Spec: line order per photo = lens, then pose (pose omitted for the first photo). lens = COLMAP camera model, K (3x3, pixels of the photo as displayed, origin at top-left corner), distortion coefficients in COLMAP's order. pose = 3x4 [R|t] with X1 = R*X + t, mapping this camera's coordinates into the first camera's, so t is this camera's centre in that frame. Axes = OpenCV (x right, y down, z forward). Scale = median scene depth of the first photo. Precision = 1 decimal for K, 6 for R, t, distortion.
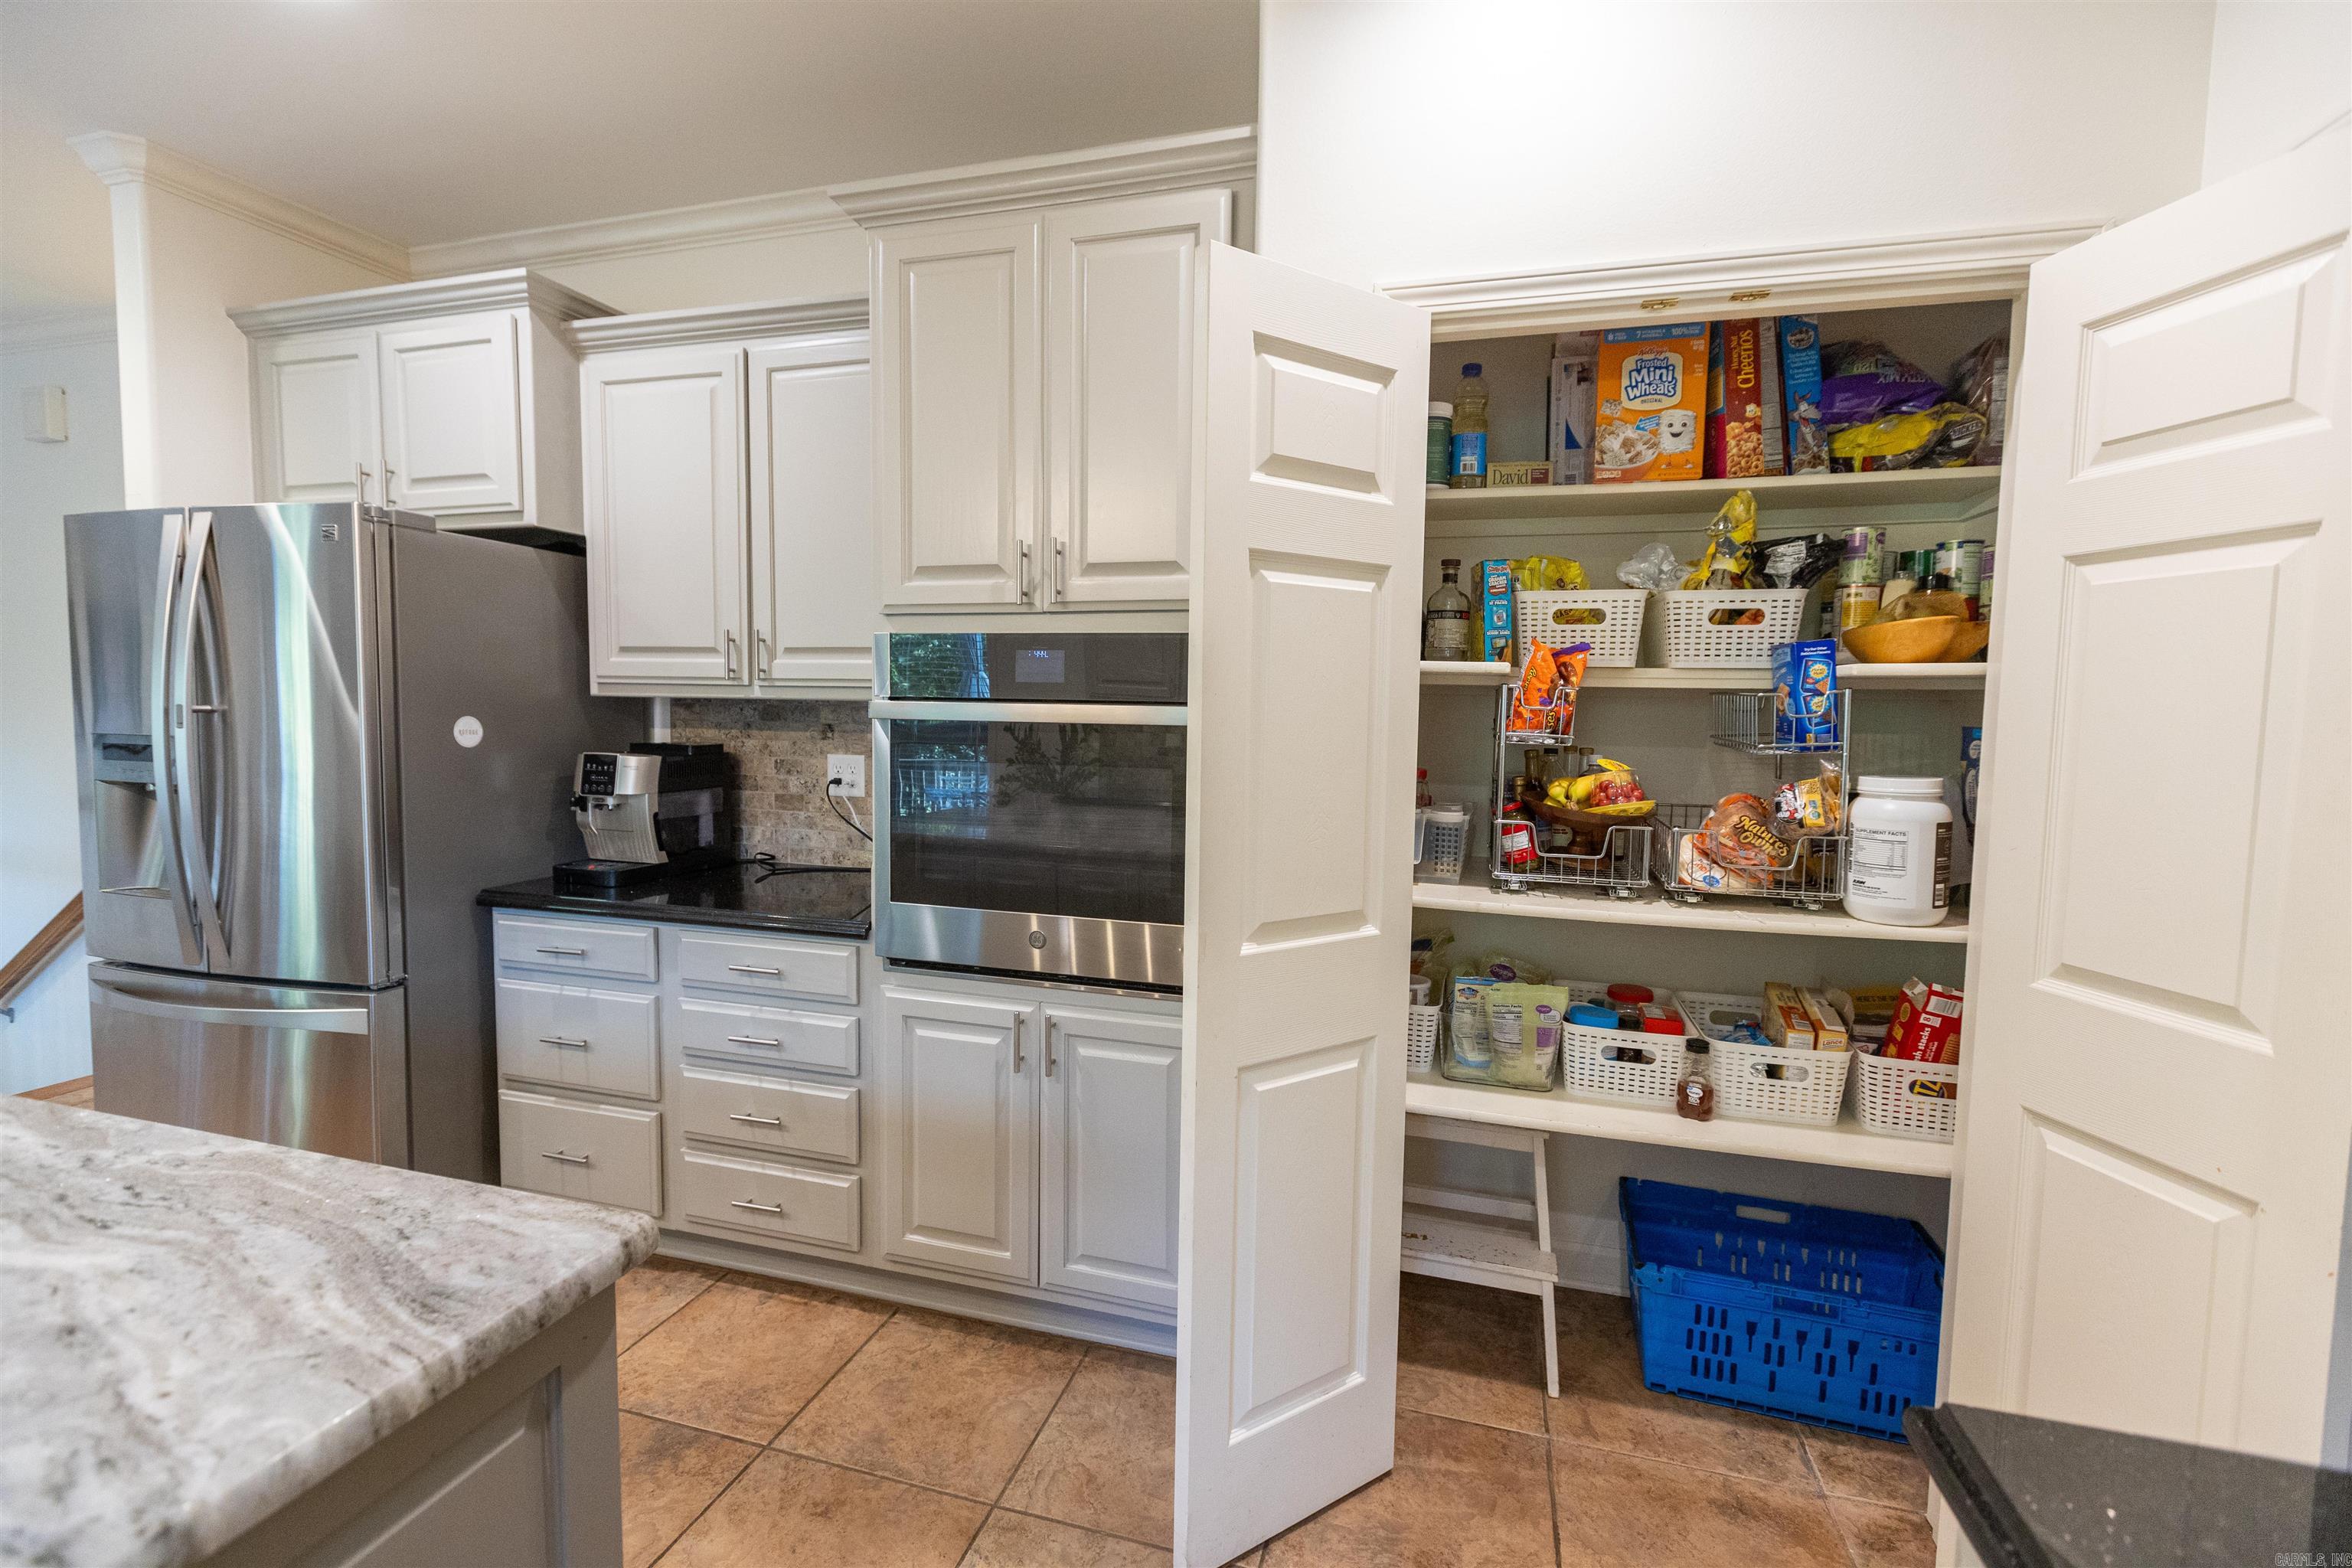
lens RADIAL K [[1039.5, 0, 1179.4], [0, 1039.5, 794.5], [0, 0, 1]] dist [0.003006, 0.000303]
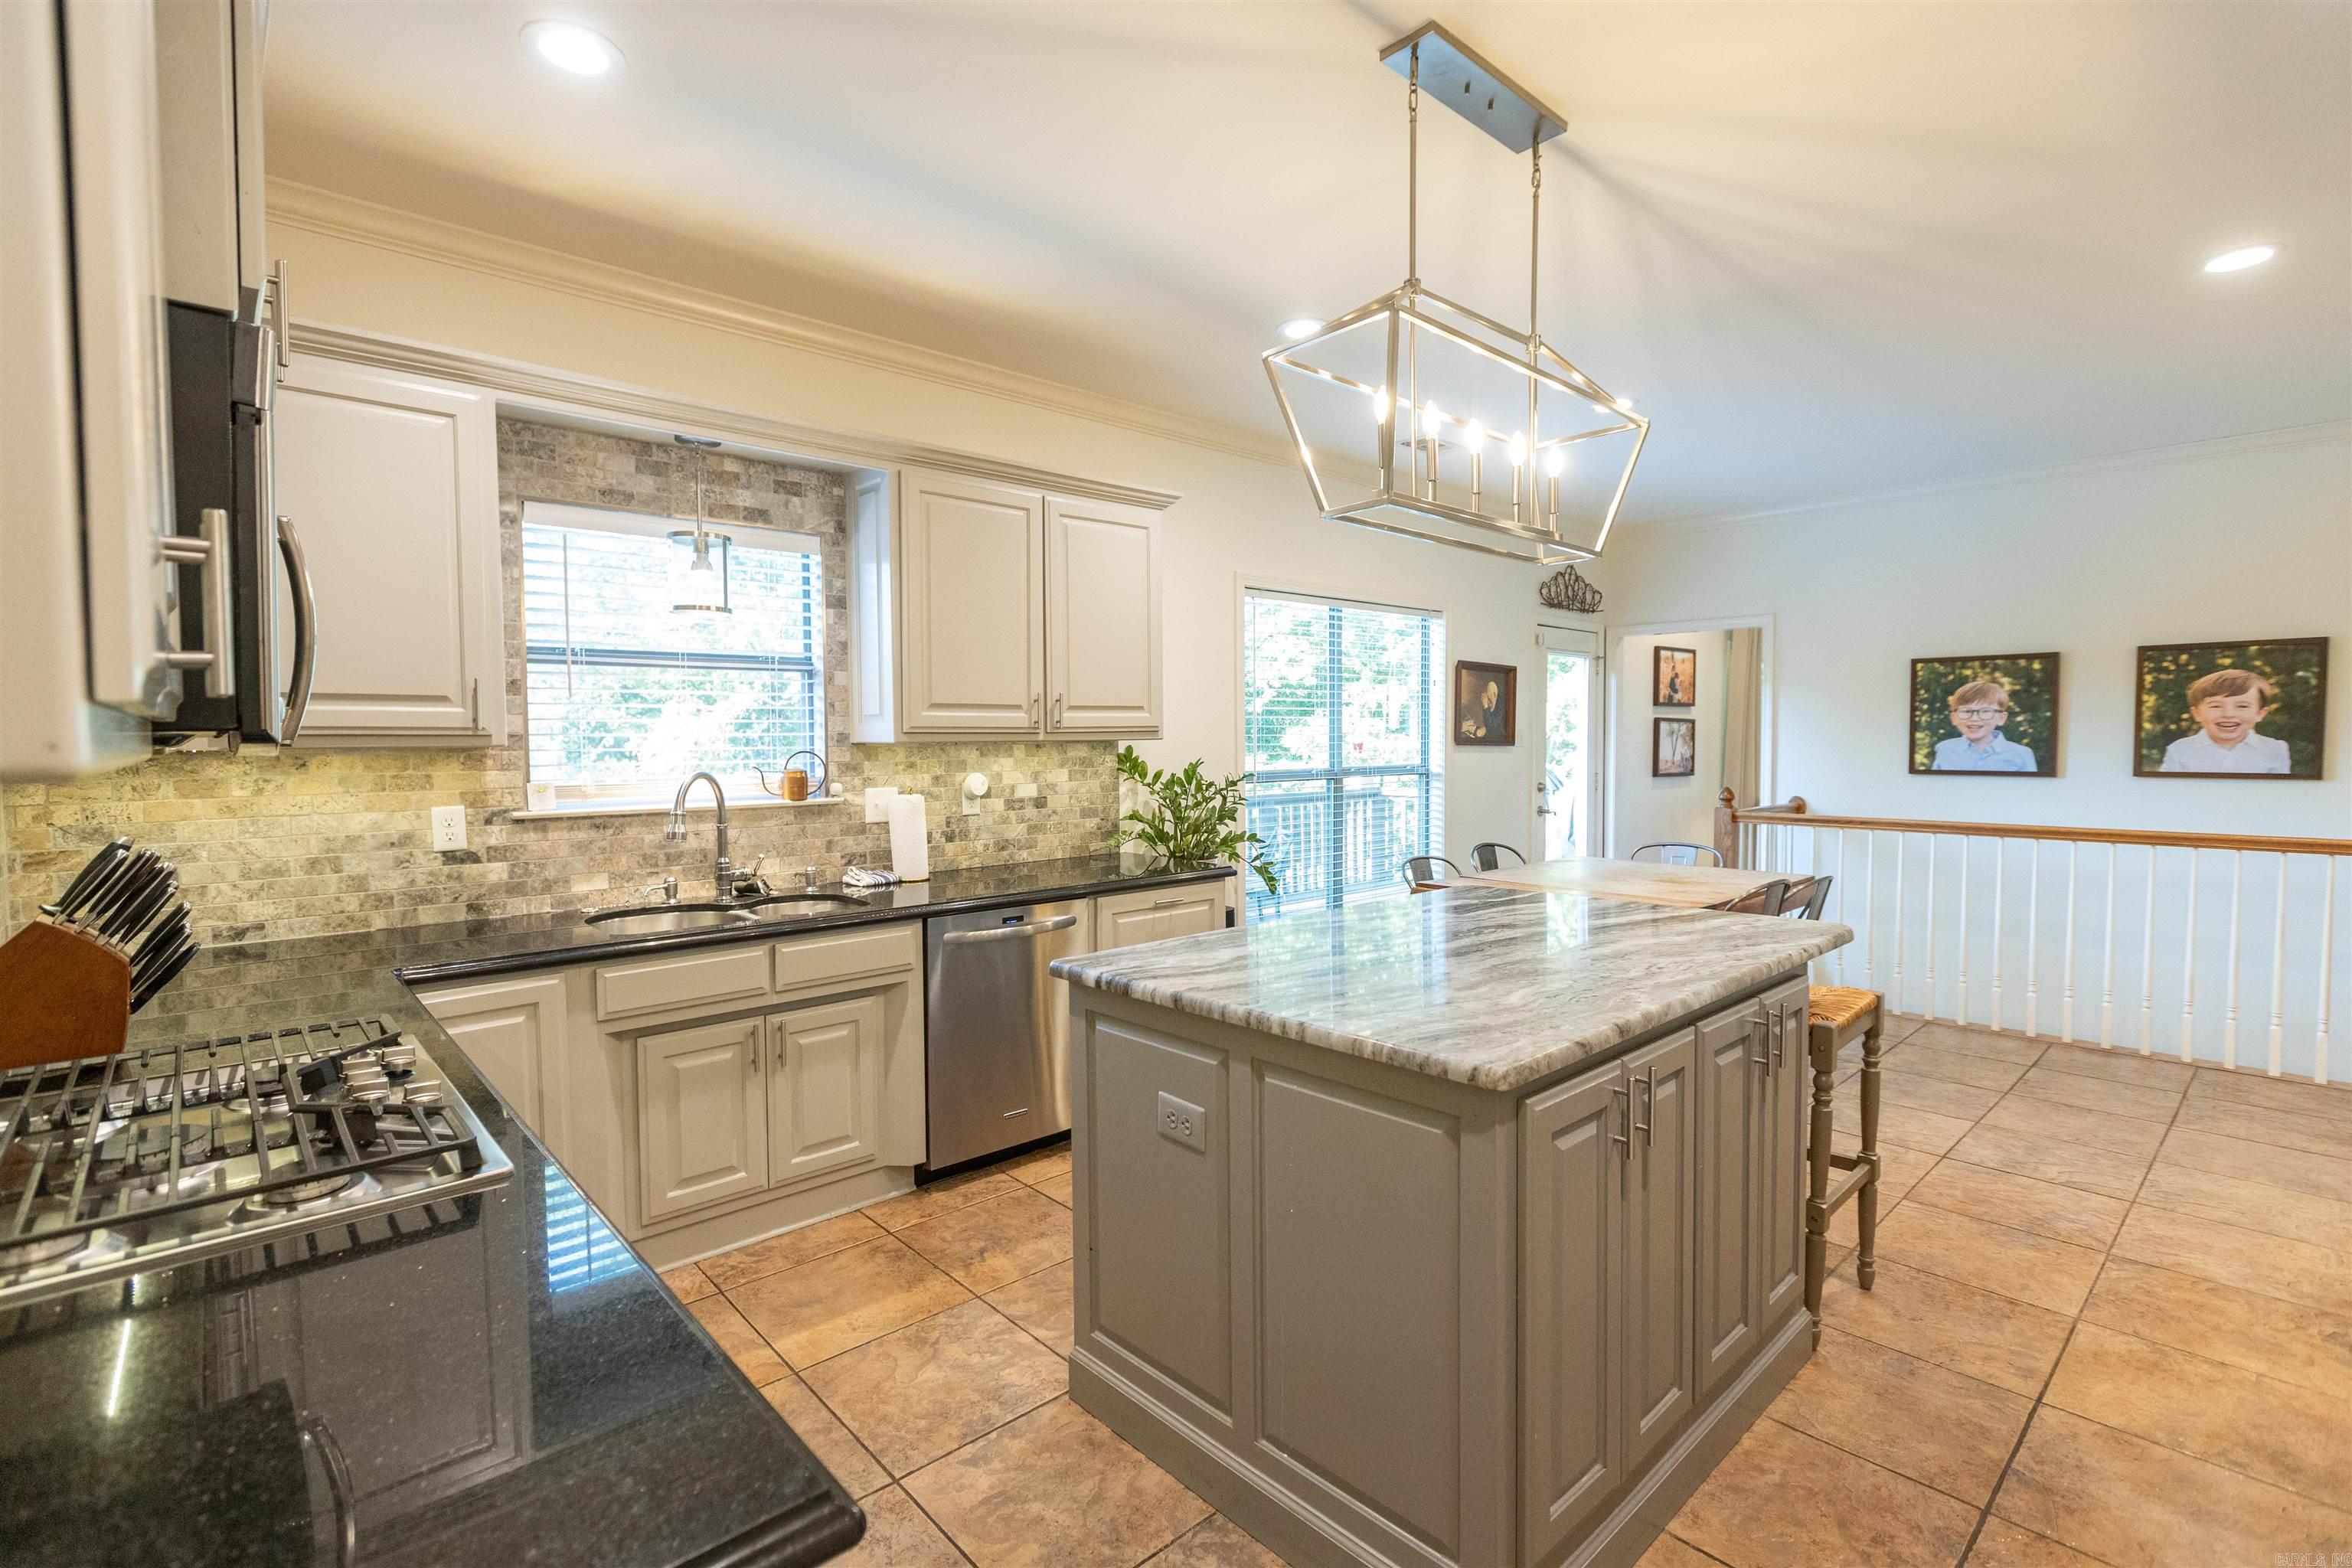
lens RADIAL K [[1067.1, 0, 1174.6], [0, 1067.1, 777.5], [0, 0, 1]] dist [0.001896, -0.000239]
pose [[-0.522572, 0.024881, -0.852232, 0.441006], [-0.078801, 0.993886, 0.077337, -0.046264], [0.848946, 0.107571, -0.517416, 0.549183]]
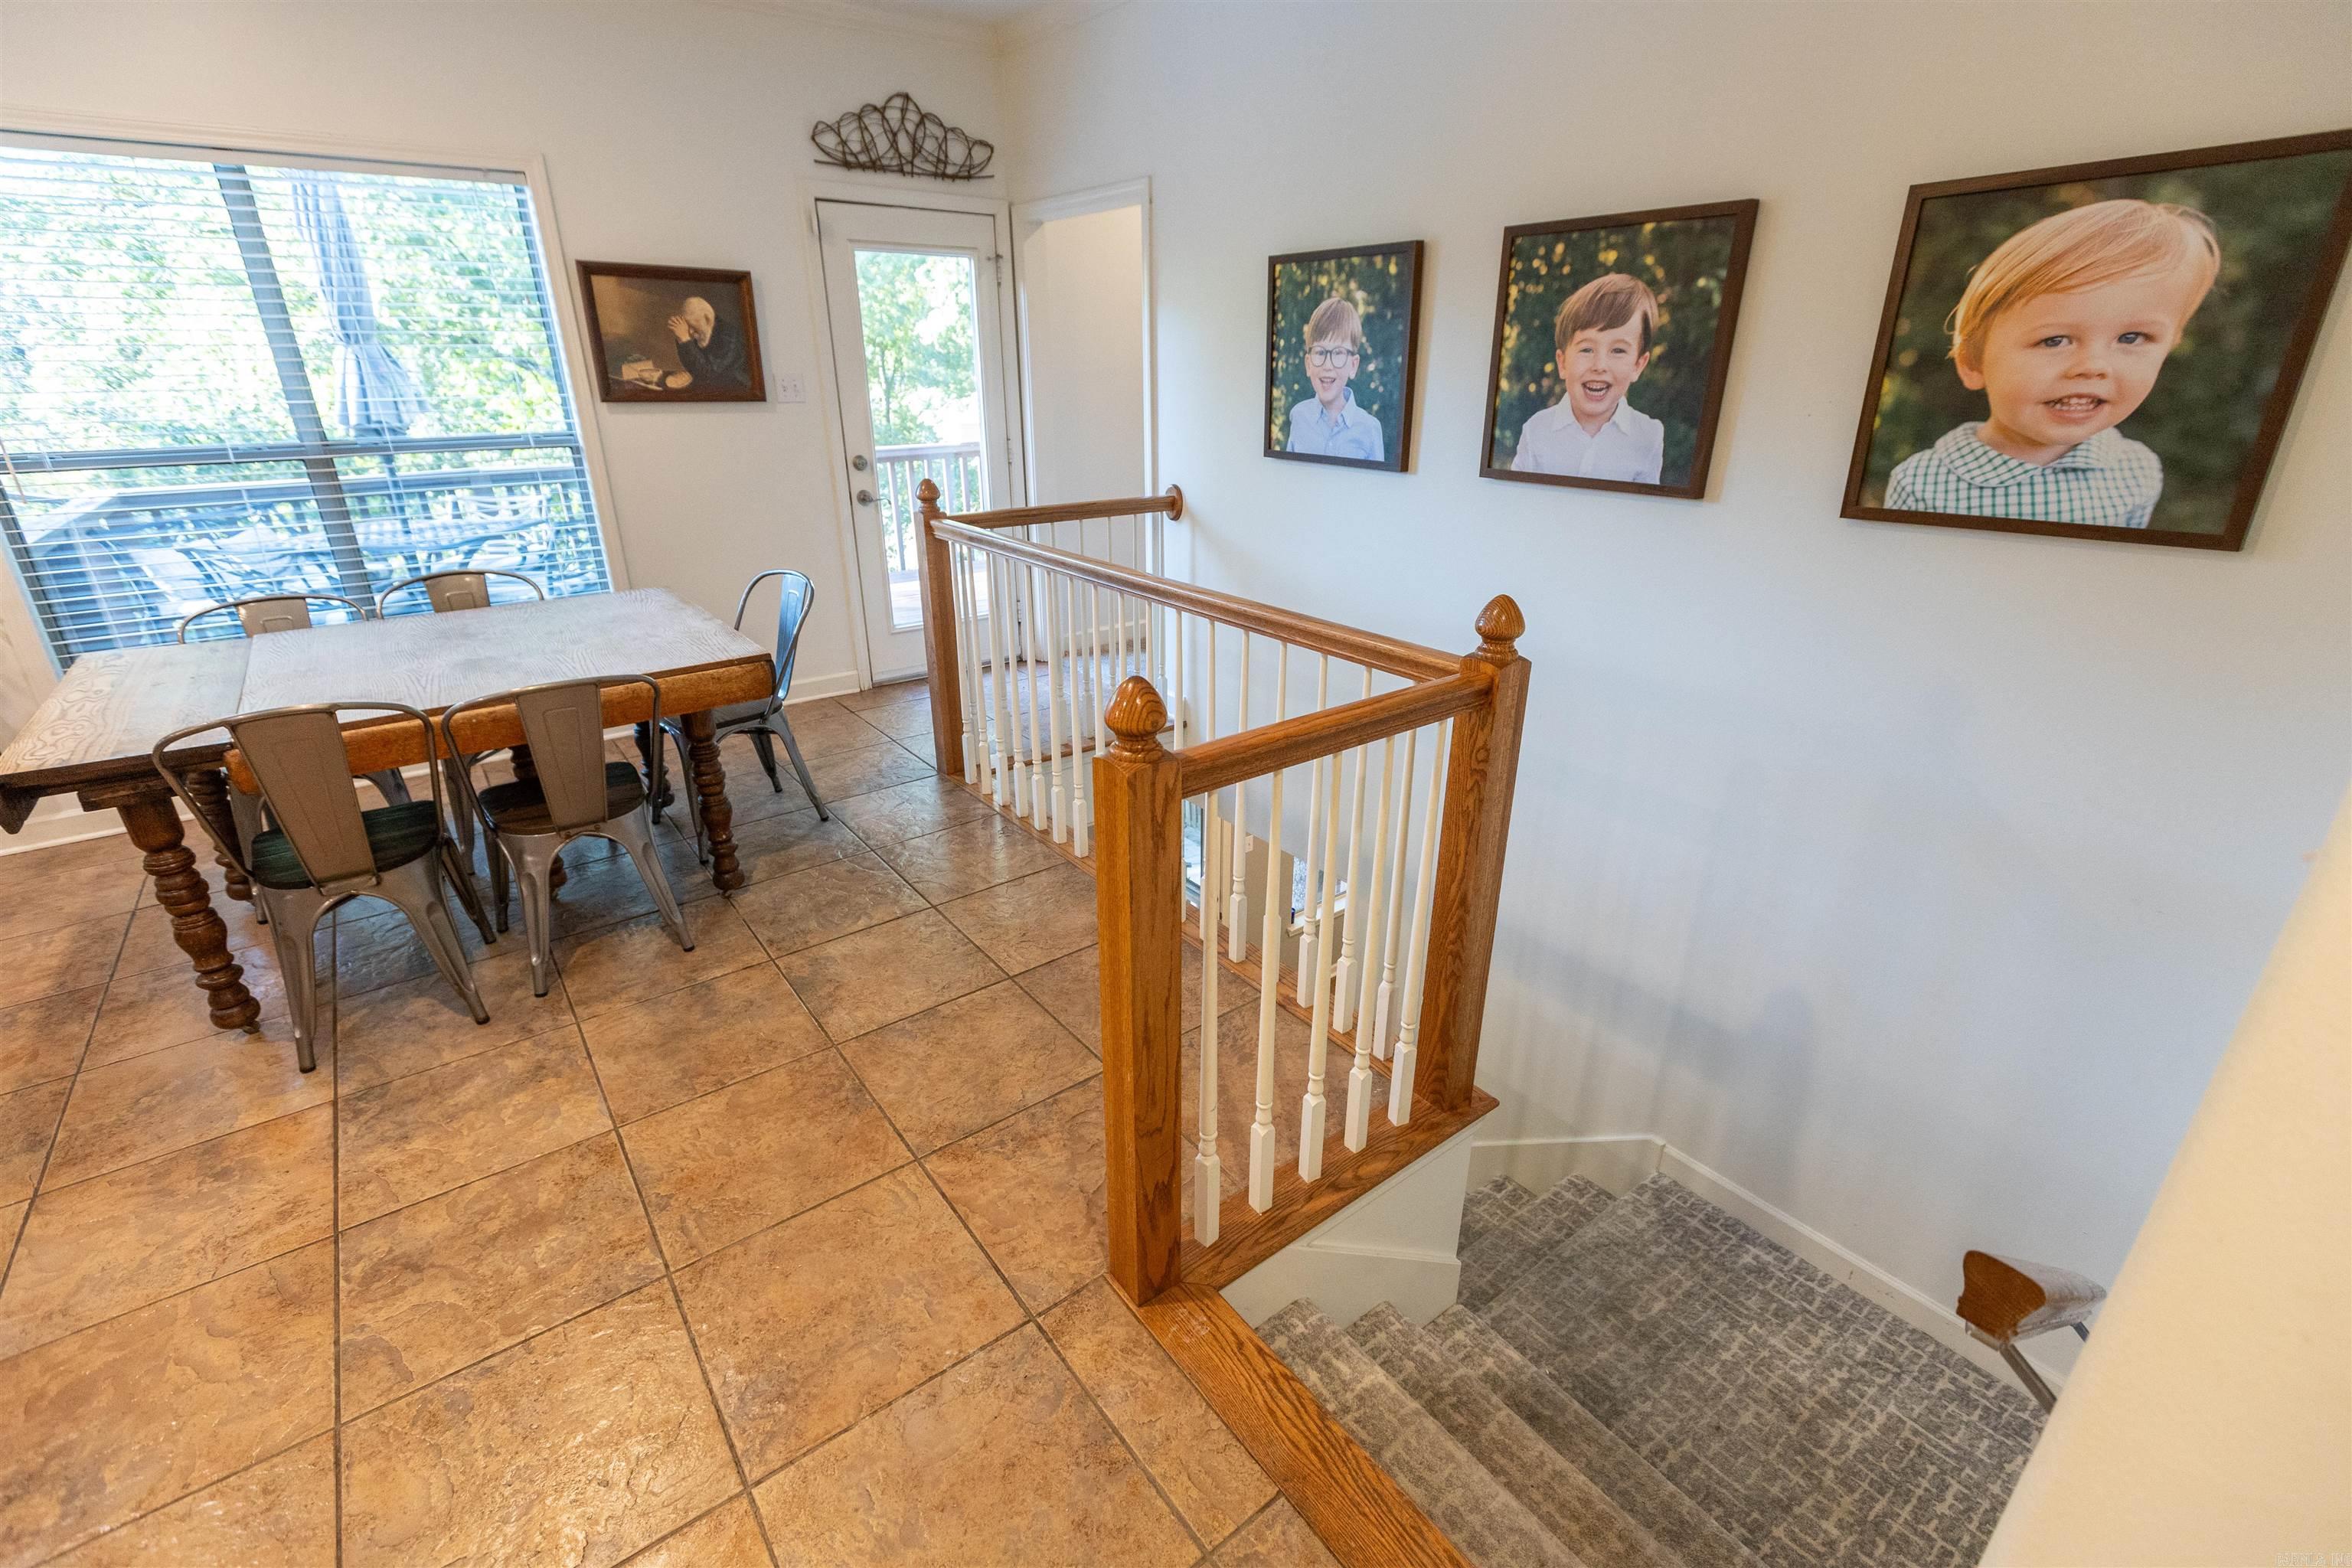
lens RADIAL K [[1027.5, 0, 1184.2], [0, 1027.5, 783.5], [0, 0, 1]] dist [0.002451, -0.005226]
pose [[-0.591765, 0.299258, -0.748505, -1.306129], [-0.079782, 0.902237, 0.423797, -0.205382], [0.802153, 0.310505, -0.510036, 1.600561]]
